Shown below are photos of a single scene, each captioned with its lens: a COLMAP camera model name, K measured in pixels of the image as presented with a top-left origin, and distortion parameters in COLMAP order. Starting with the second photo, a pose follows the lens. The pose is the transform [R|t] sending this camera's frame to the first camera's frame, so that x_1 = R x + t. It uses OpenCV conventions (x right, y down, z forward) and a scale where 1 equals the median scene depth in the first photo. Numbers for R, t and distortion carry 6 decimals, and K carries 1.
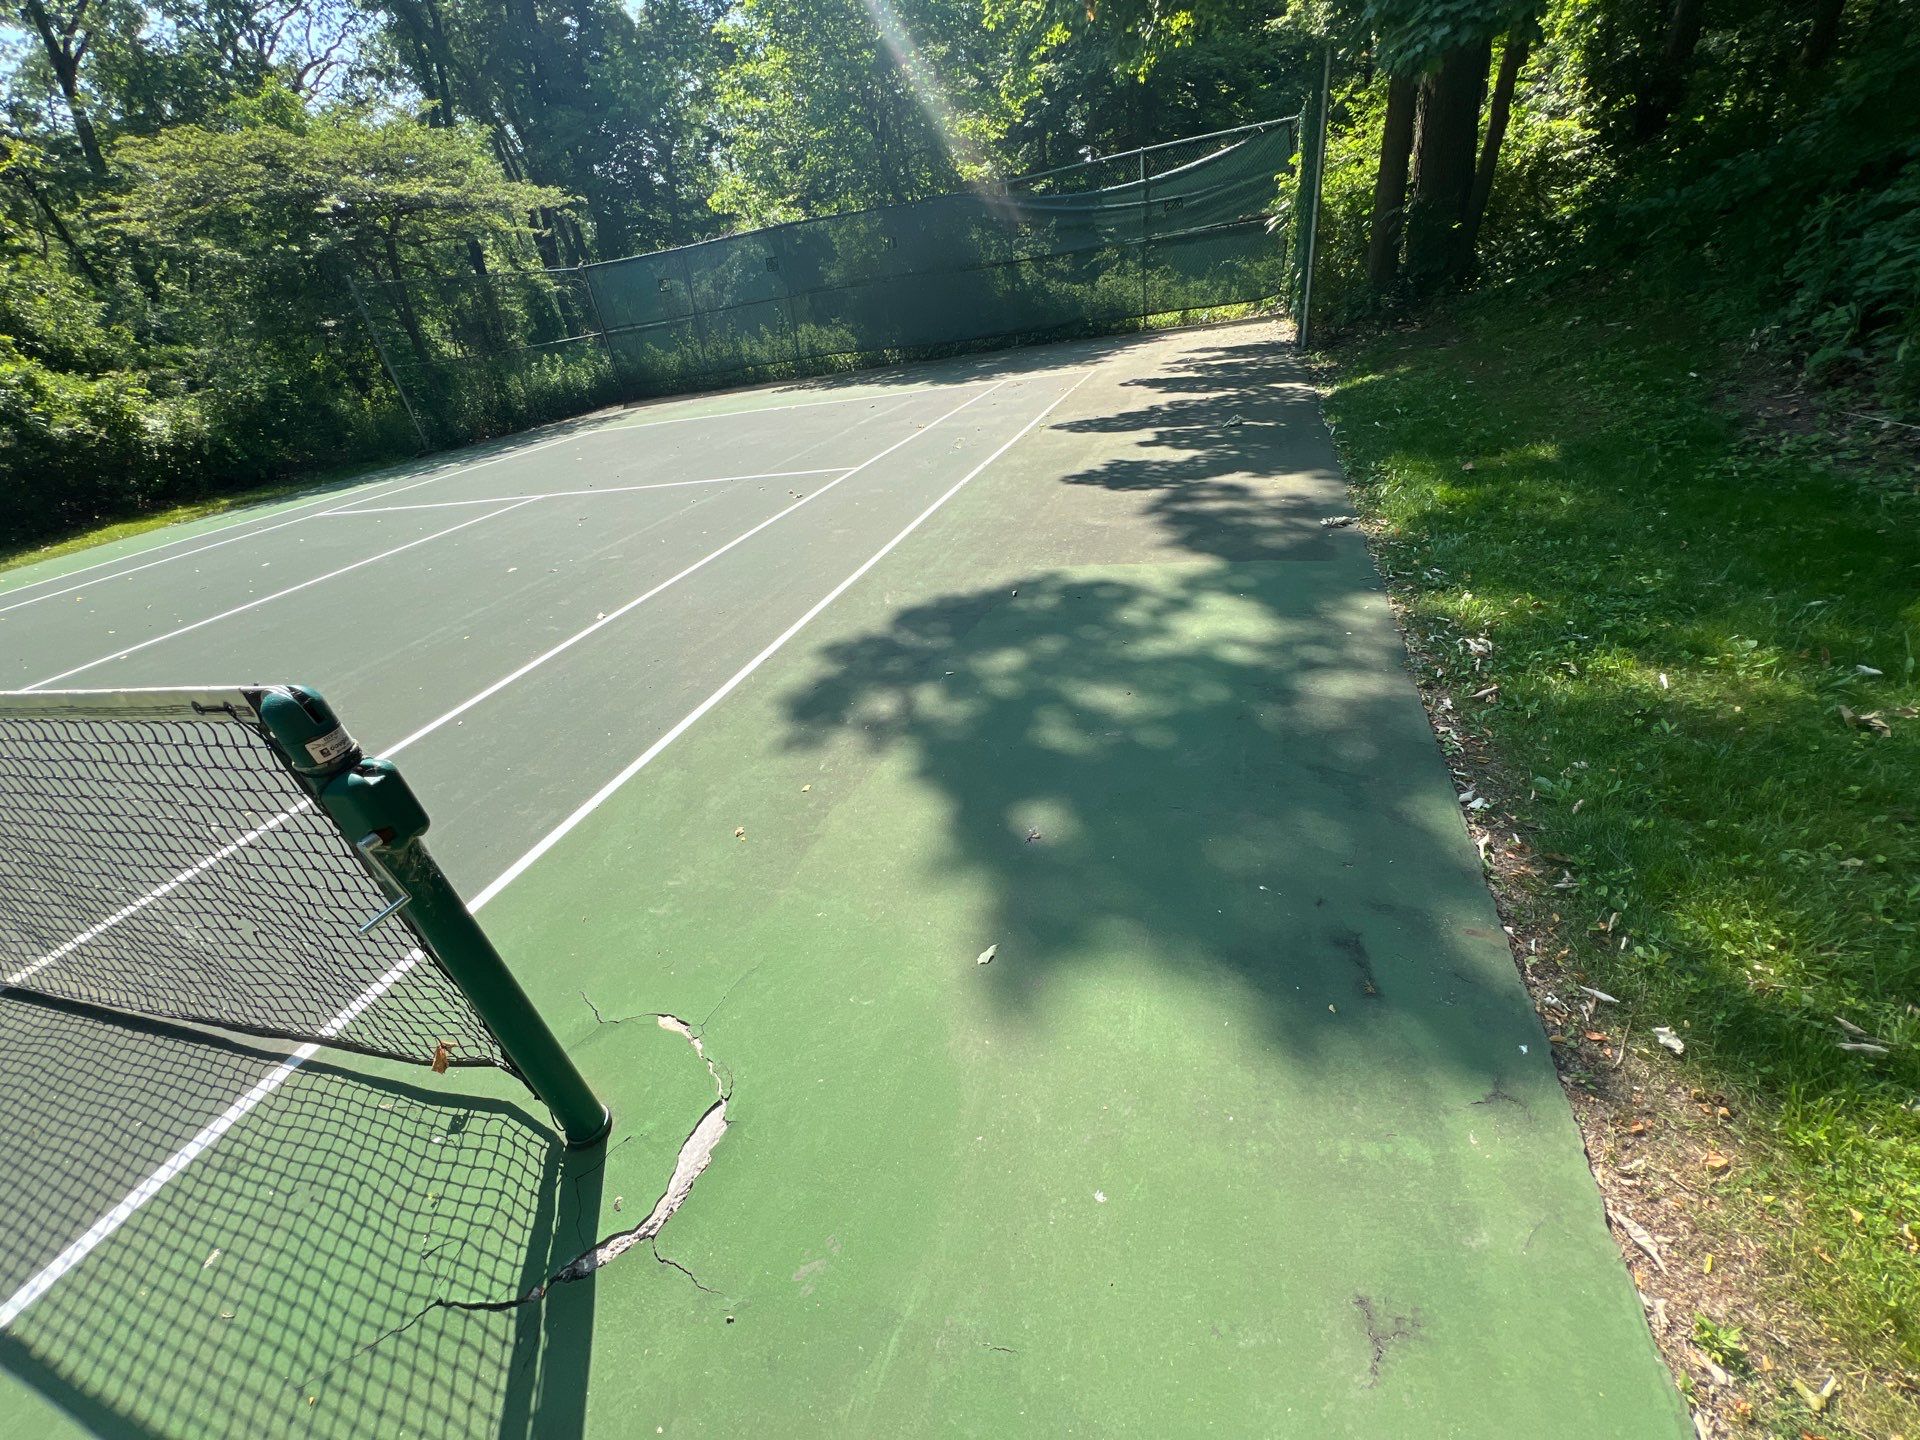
lens RADIAL K [[771.2, 0, 958.6], [0, 771.2, 720.1], [0, 0, 1]] dist [-0.000961, 0.000239]
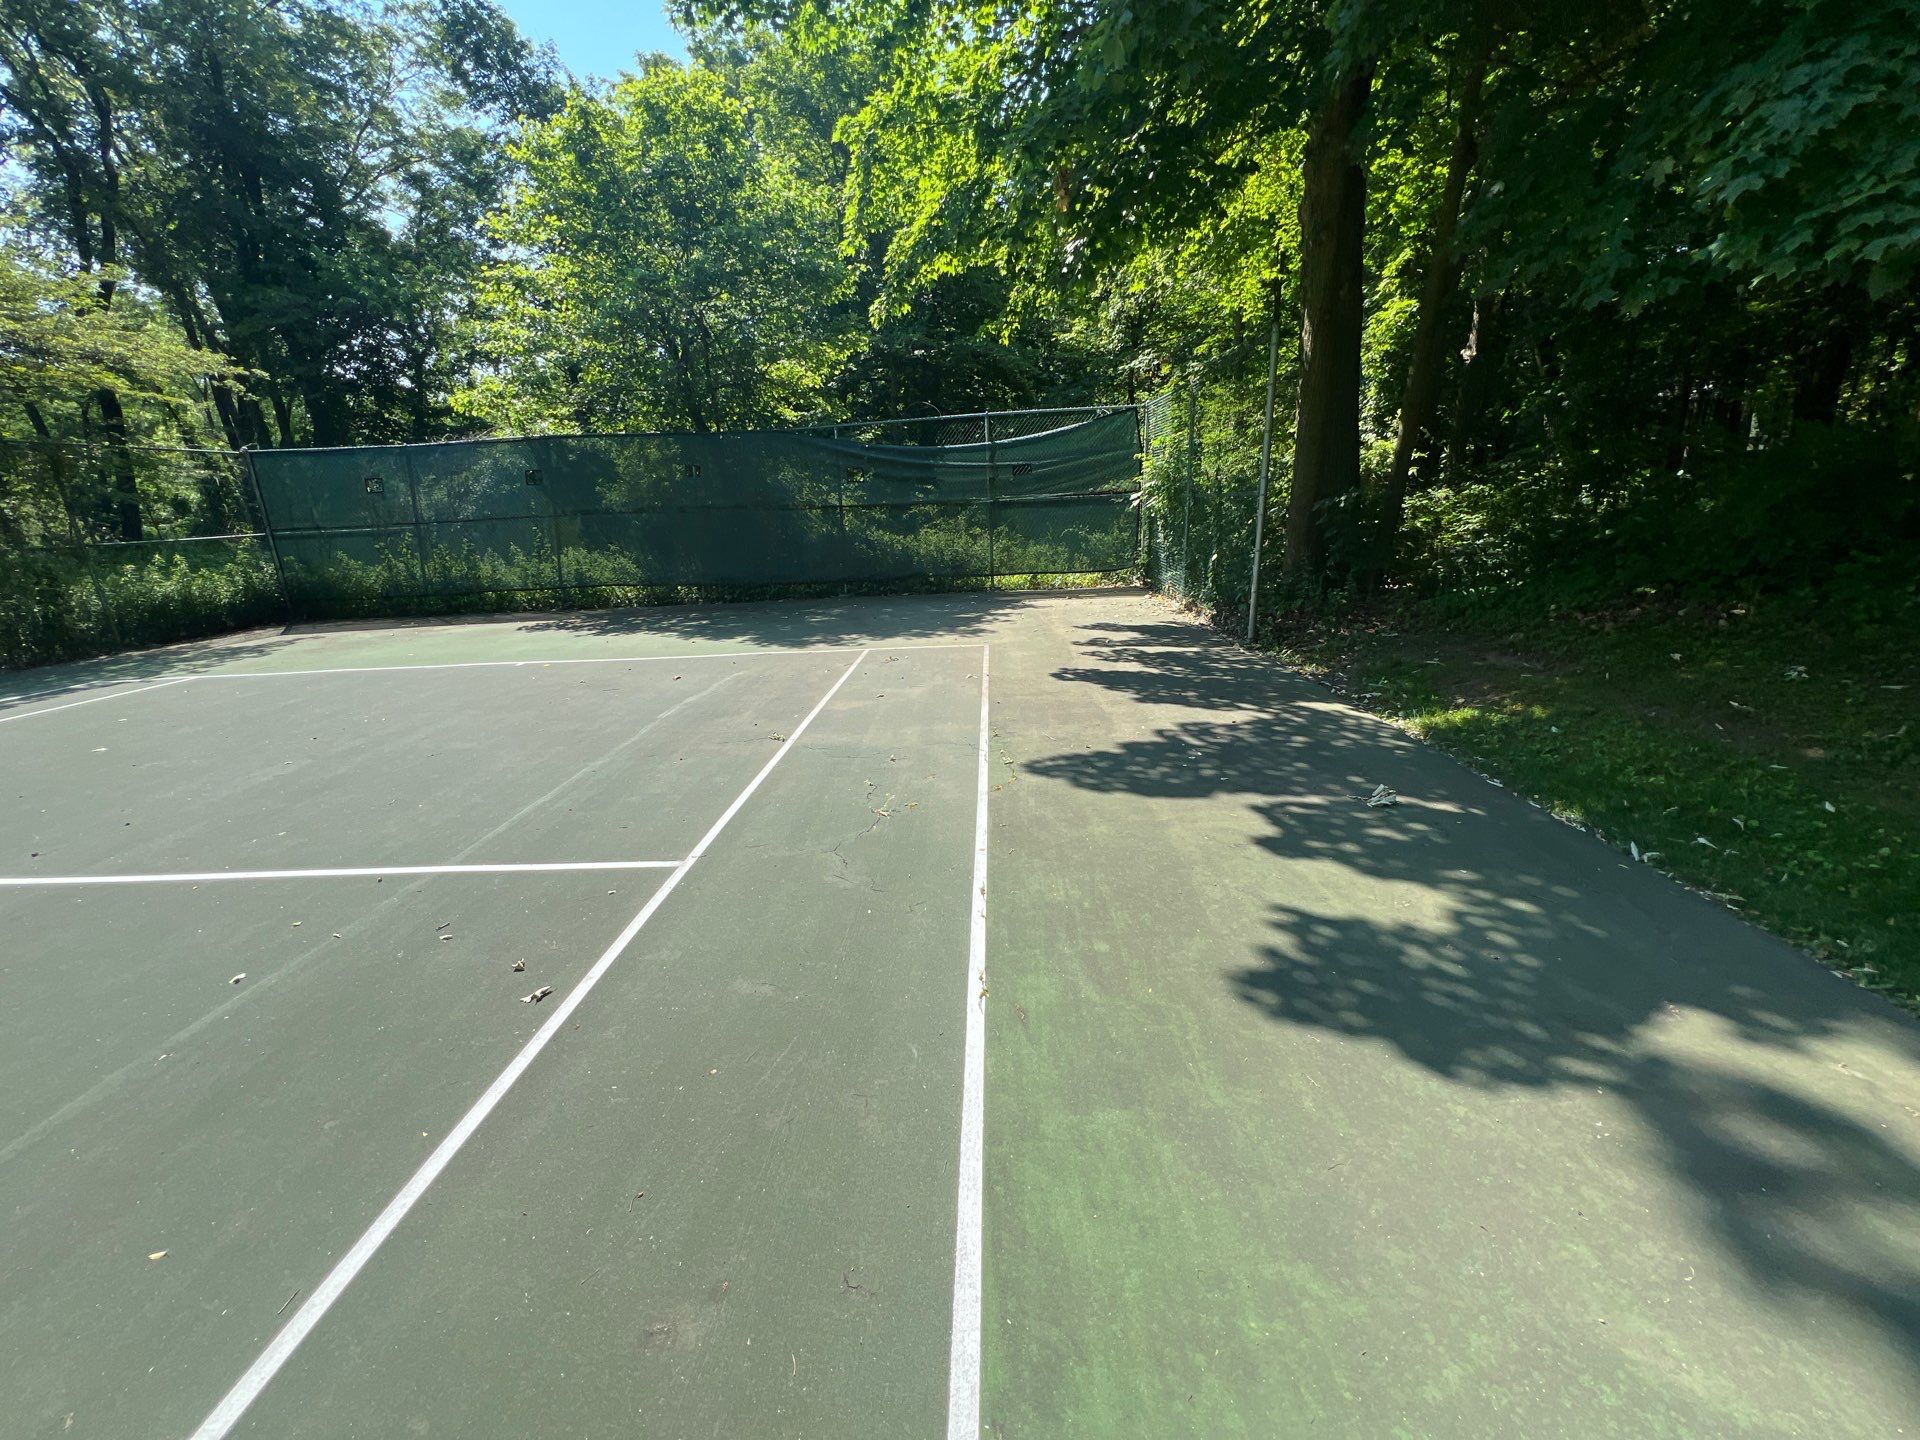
lens RADIAL K [[771.2, 0, 961.1], [0, 771.2, 722.3], [0, 0, 1]] dist [-0.000961, 0.000239]
pose [[0.956544, 0.022637, 0.290708, -0.042407], [0.055316, 0.964790, -0.257137, -0.112036], [-0.286293, 0.262044, 0.921612, 0.195187]]
